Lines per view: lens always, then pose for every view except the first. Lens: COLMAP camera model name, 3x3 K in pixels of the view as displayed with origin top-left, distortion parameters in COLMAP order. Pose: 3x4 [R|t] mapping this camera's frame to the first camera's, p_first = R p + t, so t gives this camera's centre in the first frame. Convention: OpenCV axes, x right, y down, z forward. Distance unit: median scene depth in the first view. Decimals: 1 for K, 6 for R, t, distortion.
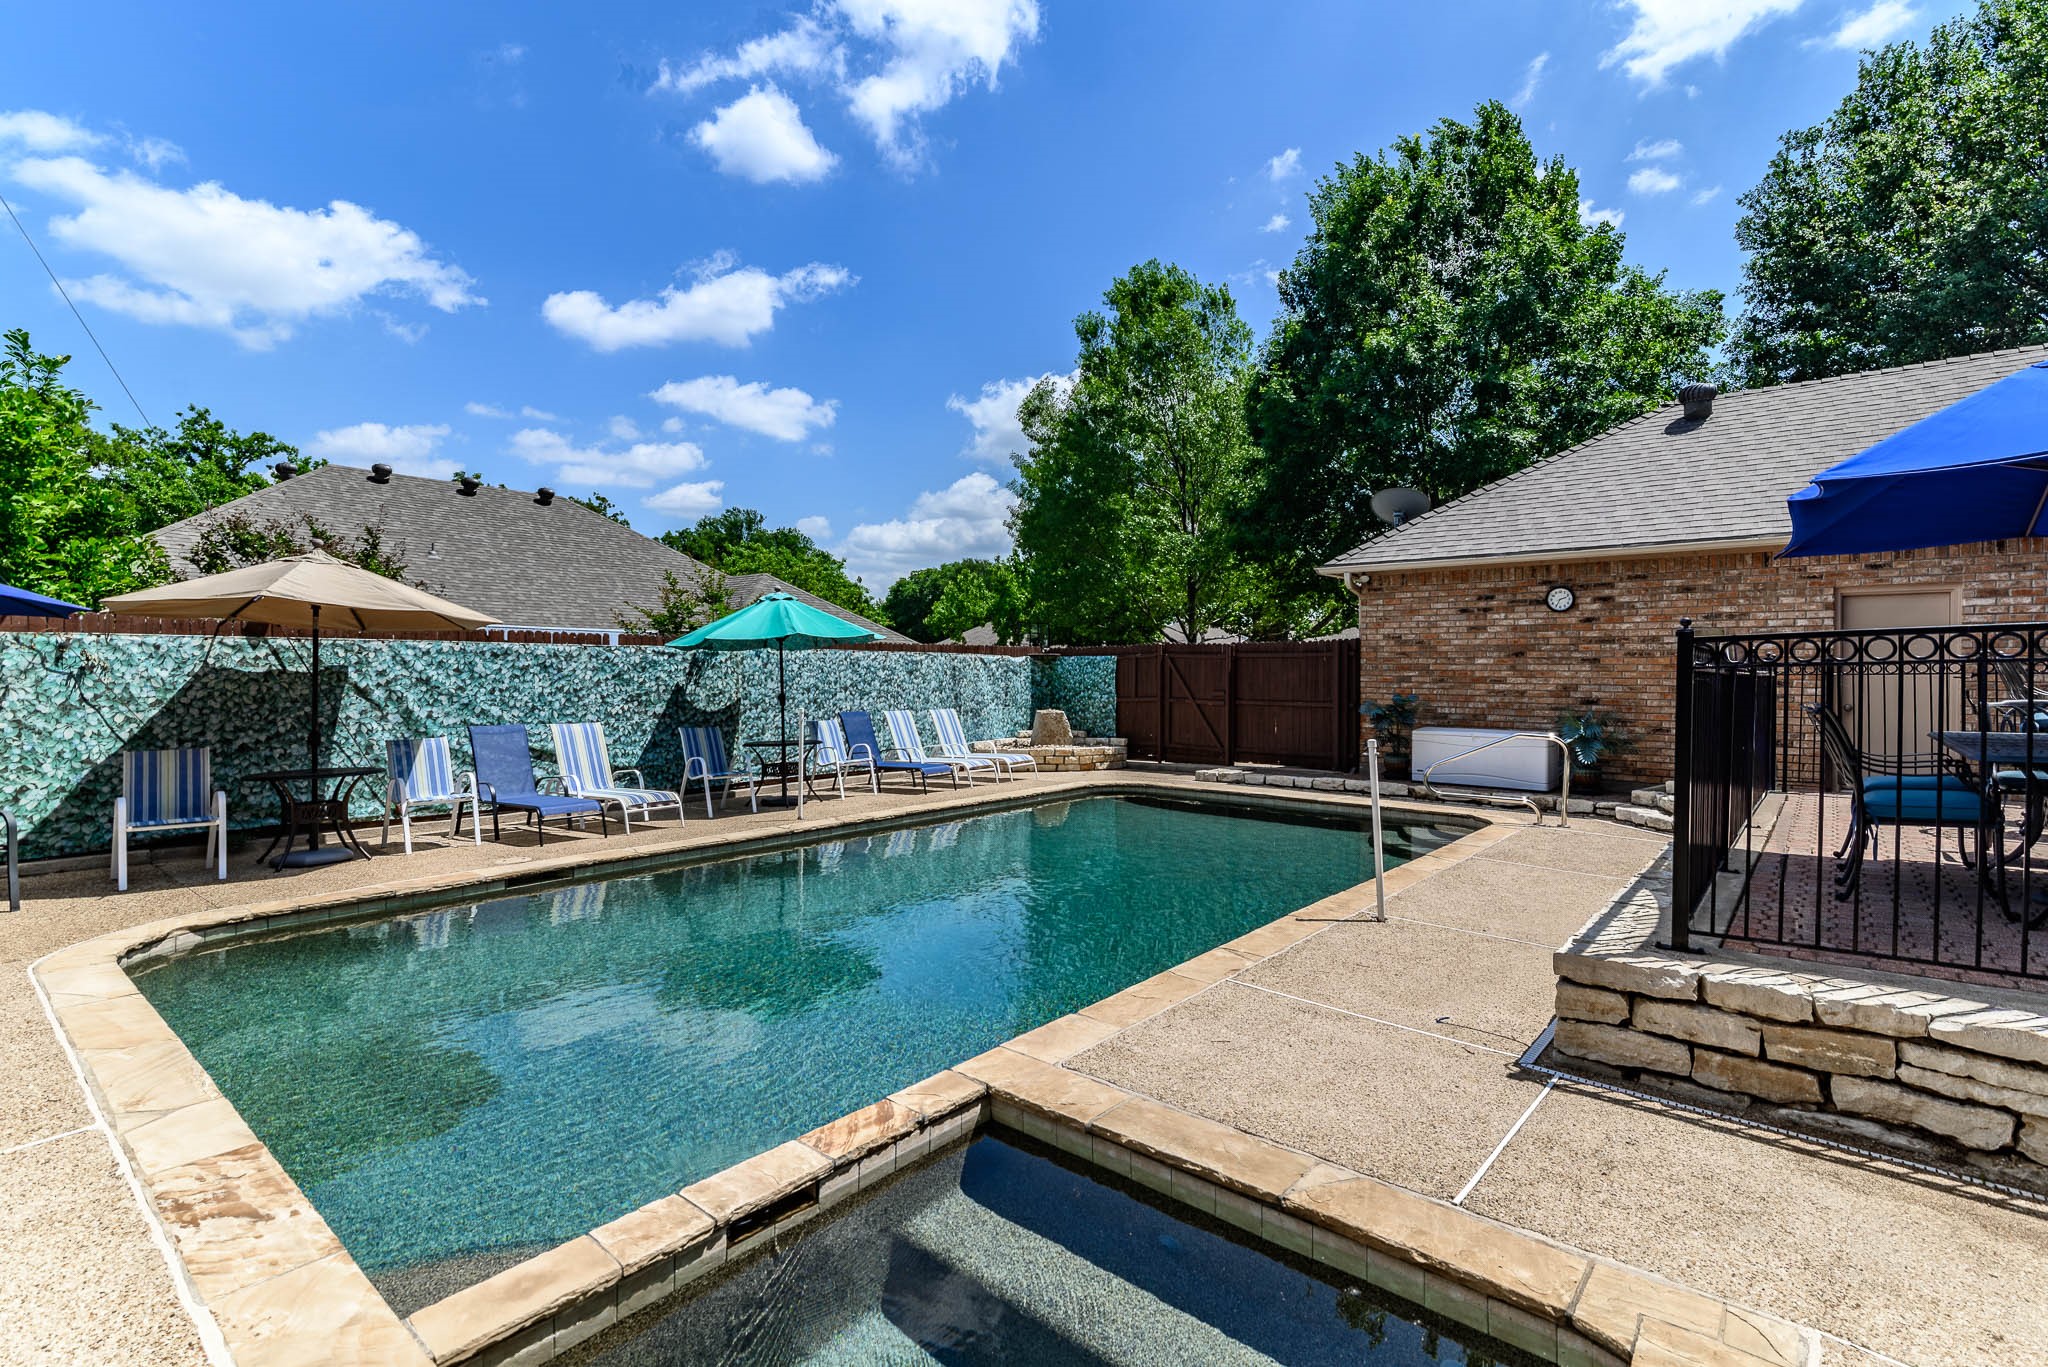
lens RADIAL K [[934.0, 0, 1033.1], [0, 934.0, 673.1], [0, 0, 1]] dist [0.013056, -0.000016]
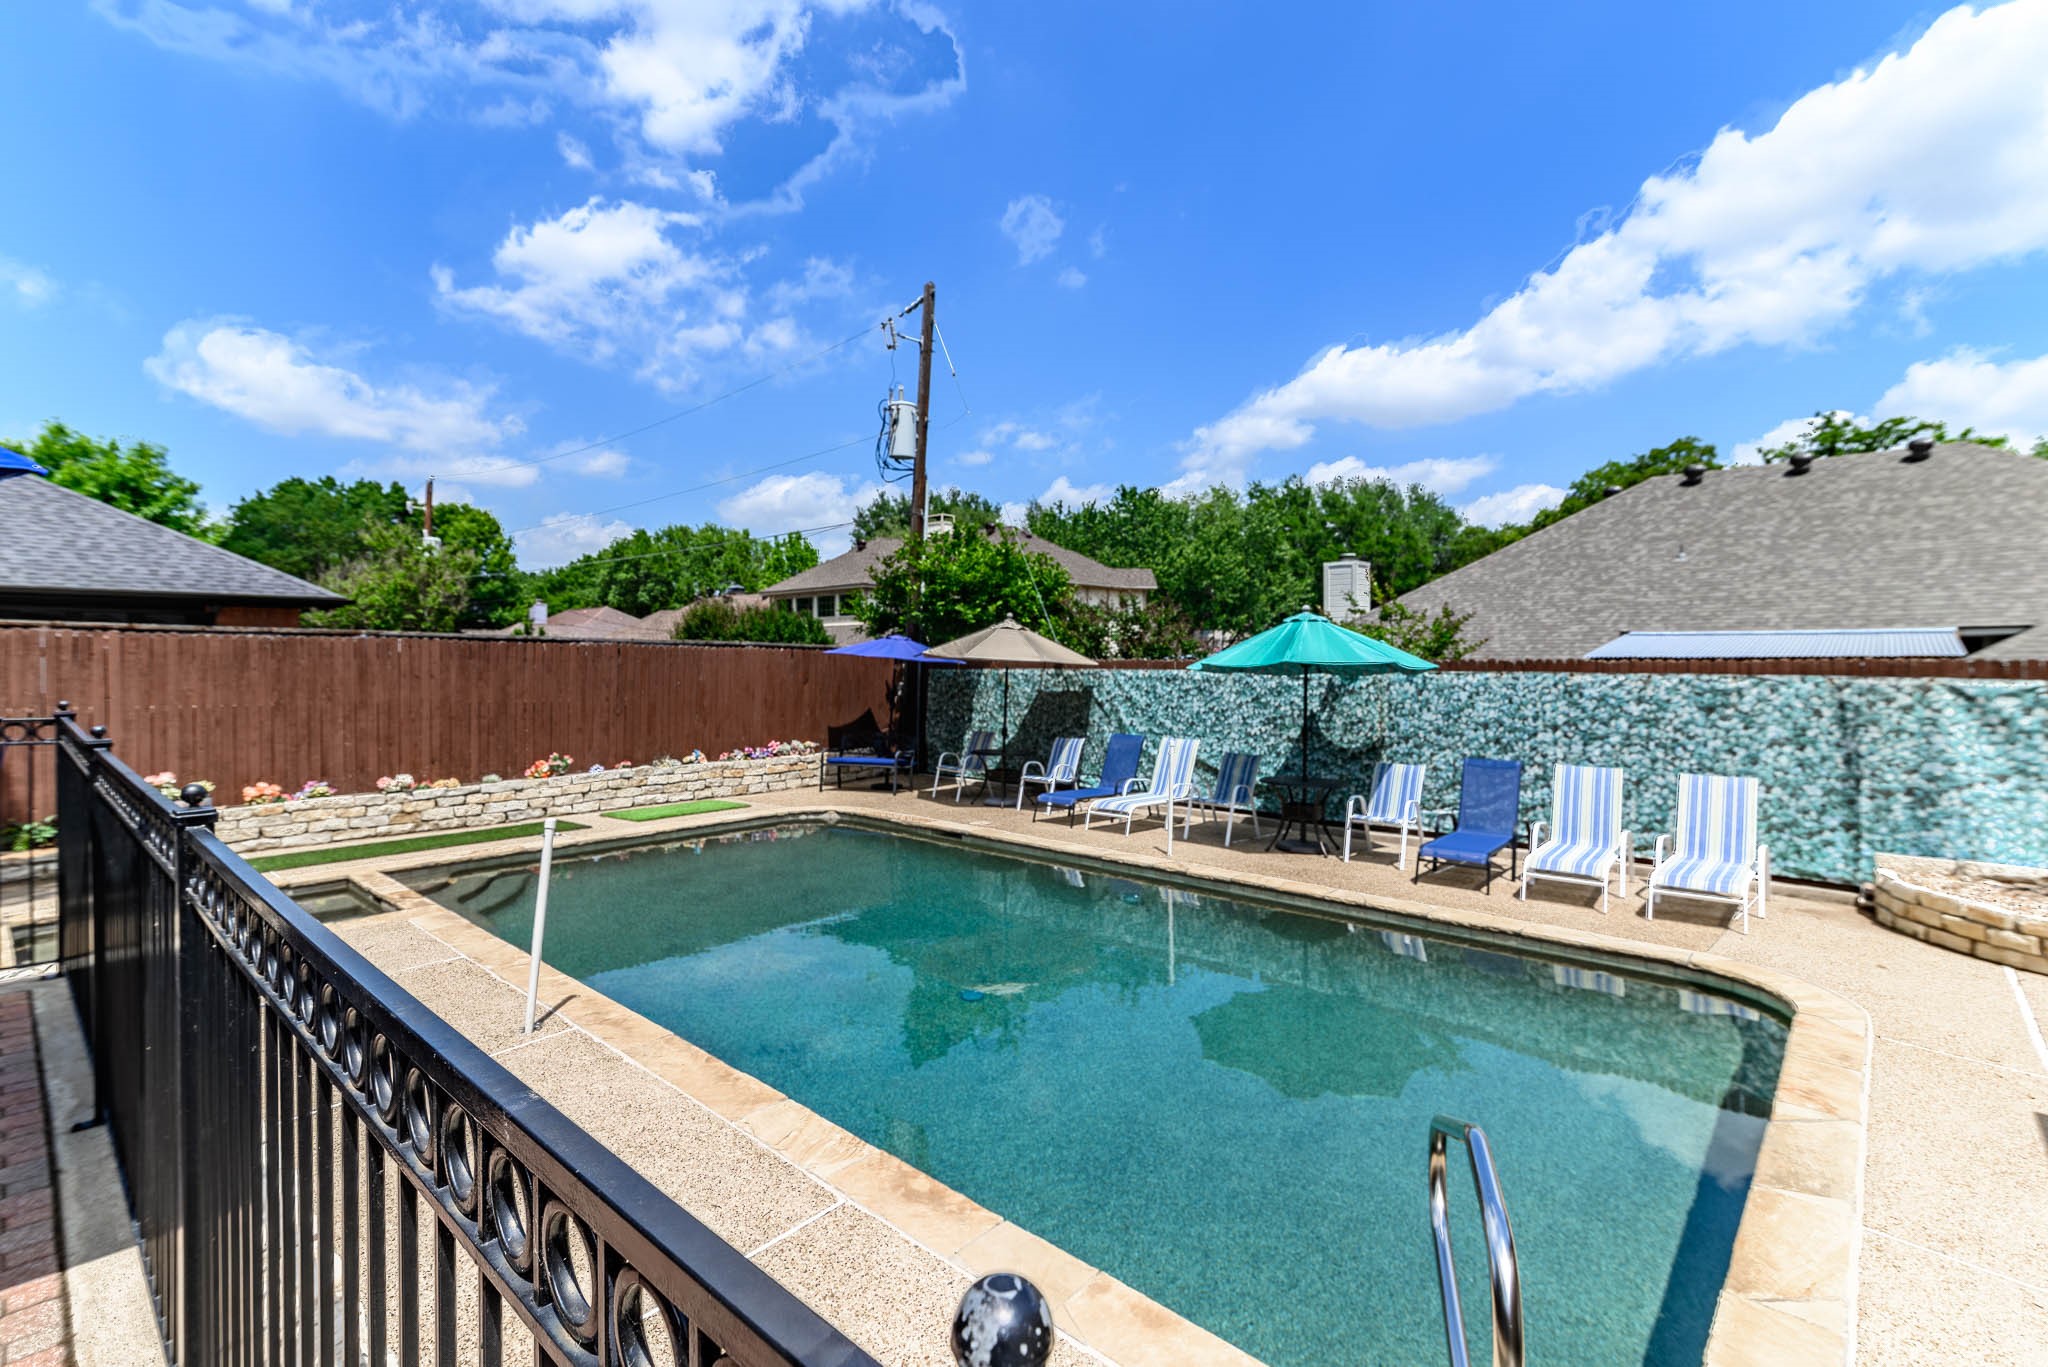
lens RADIAL K [[934.0, 0, 1033.1], [0, 934.0, 673.1], [0, 0, 1]] dist [0.013056, -0.000016]
pose [[-0.034021, 0.014796, -0.999312, 0.541756], [0.000255, 0.999890, 0.014796, -0.036573], [0.999421, 0.000248, -0.034021, 0.661068]]
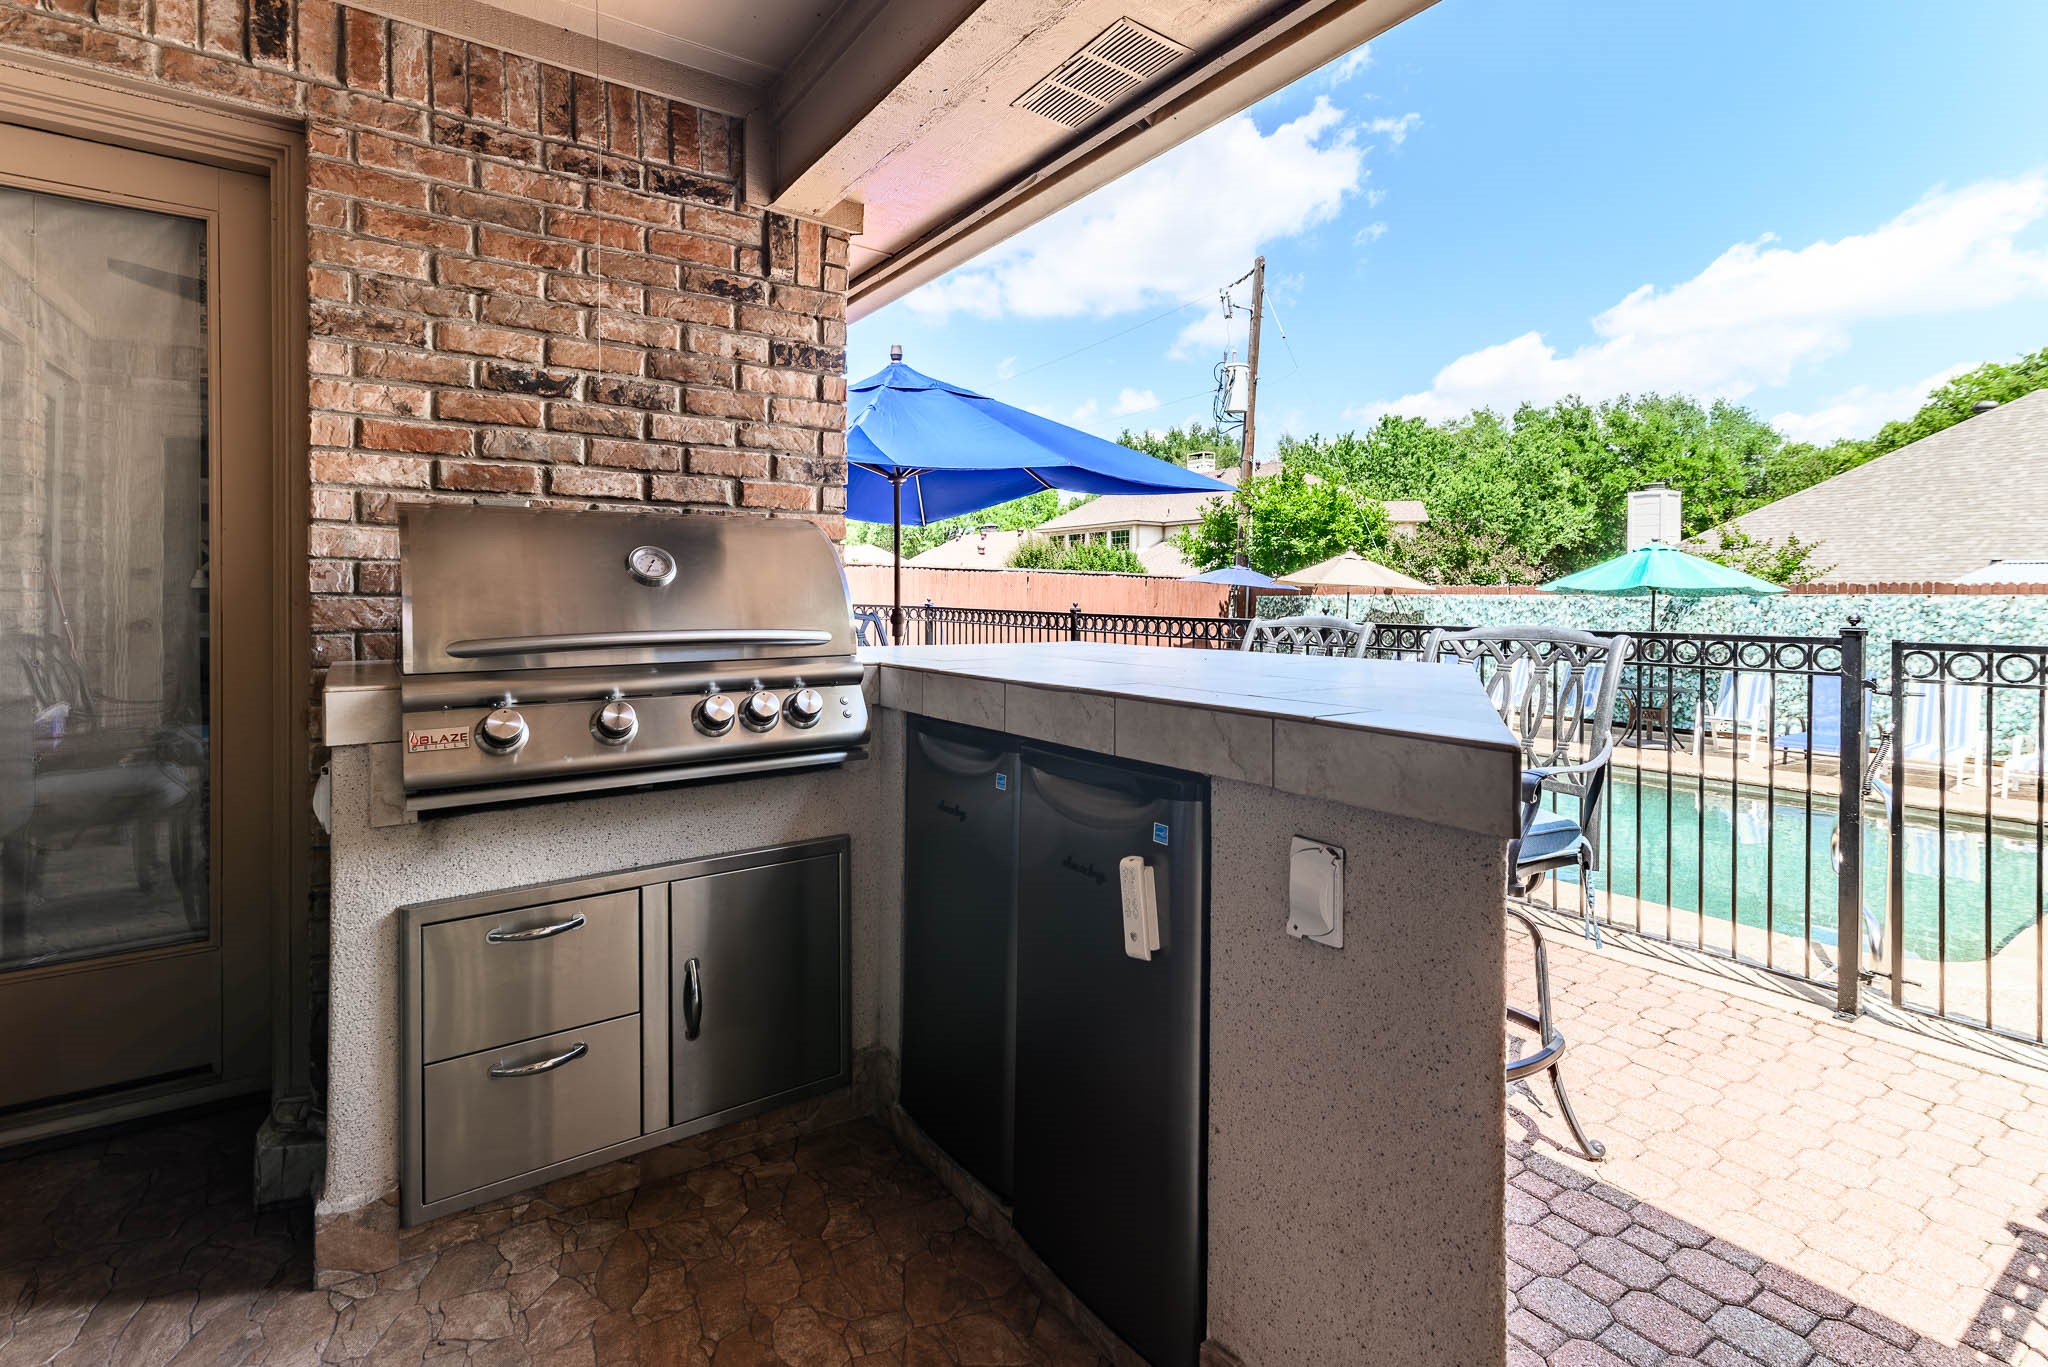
lens RADIAL K [[955.9, 0, 1025.6], [0, 955.9, 618.4], [0, 0, 1]] dist [0.011691, -0.000948]
pose [[-0.261196, 0.022656, -0.965020, 0.800822], [-0.003330, 0.999697, 0.024372, -0.023071], [0.965280, 0.009579, -0.261042, 0.522808]]
